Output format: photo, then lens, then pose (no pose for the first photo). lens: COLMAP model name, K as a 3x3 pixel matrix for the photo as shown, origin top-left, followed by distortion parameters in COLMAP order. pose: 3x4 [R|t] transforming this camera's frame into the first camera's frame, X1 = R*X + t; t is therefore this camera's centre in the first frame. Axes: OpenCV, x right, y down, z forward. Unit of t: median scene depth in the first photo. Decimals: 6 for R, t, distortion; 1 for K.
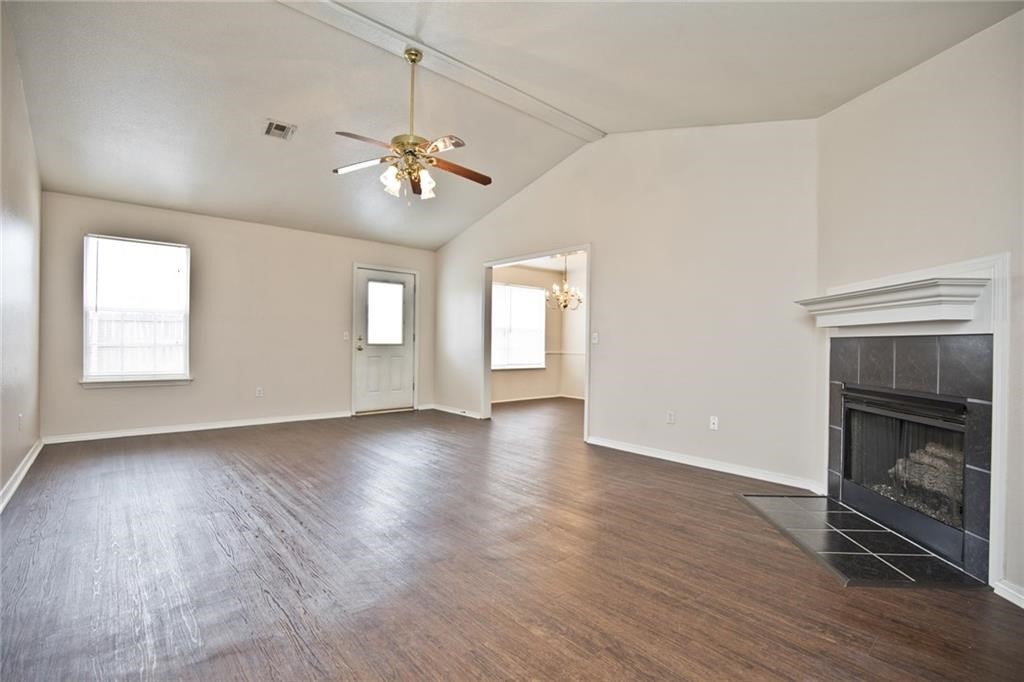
lens RADIAL K [[473.1, 0, 513.0], [0, 473.1, 337.1], [0, 0, 1]] dist [-0.028854, 0.000018]
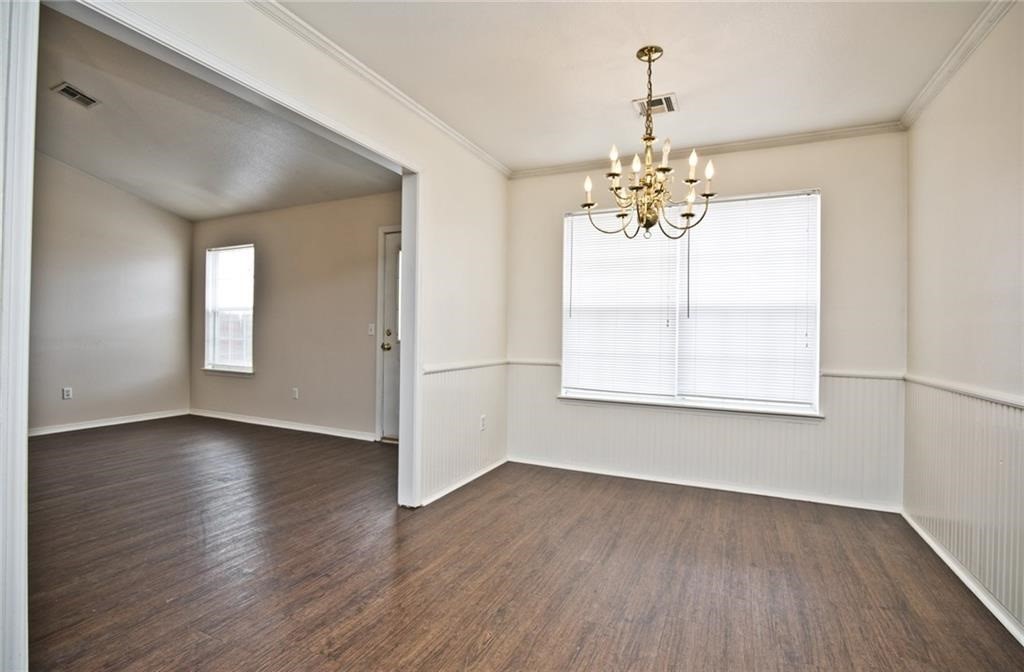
lens RADIAL K [[473.1, 0, 523.8], [0, 473.1, 340.1], [0, 0, 1]] dist [-0.028854, 0.000018]
pose [[0.418464, -0.009170, -0.908187, 0.389639], [-0.008091, 0.999872, -0.013824, 0.021513], [0.908198, 0.013133, 0.418336, 0.878531]]
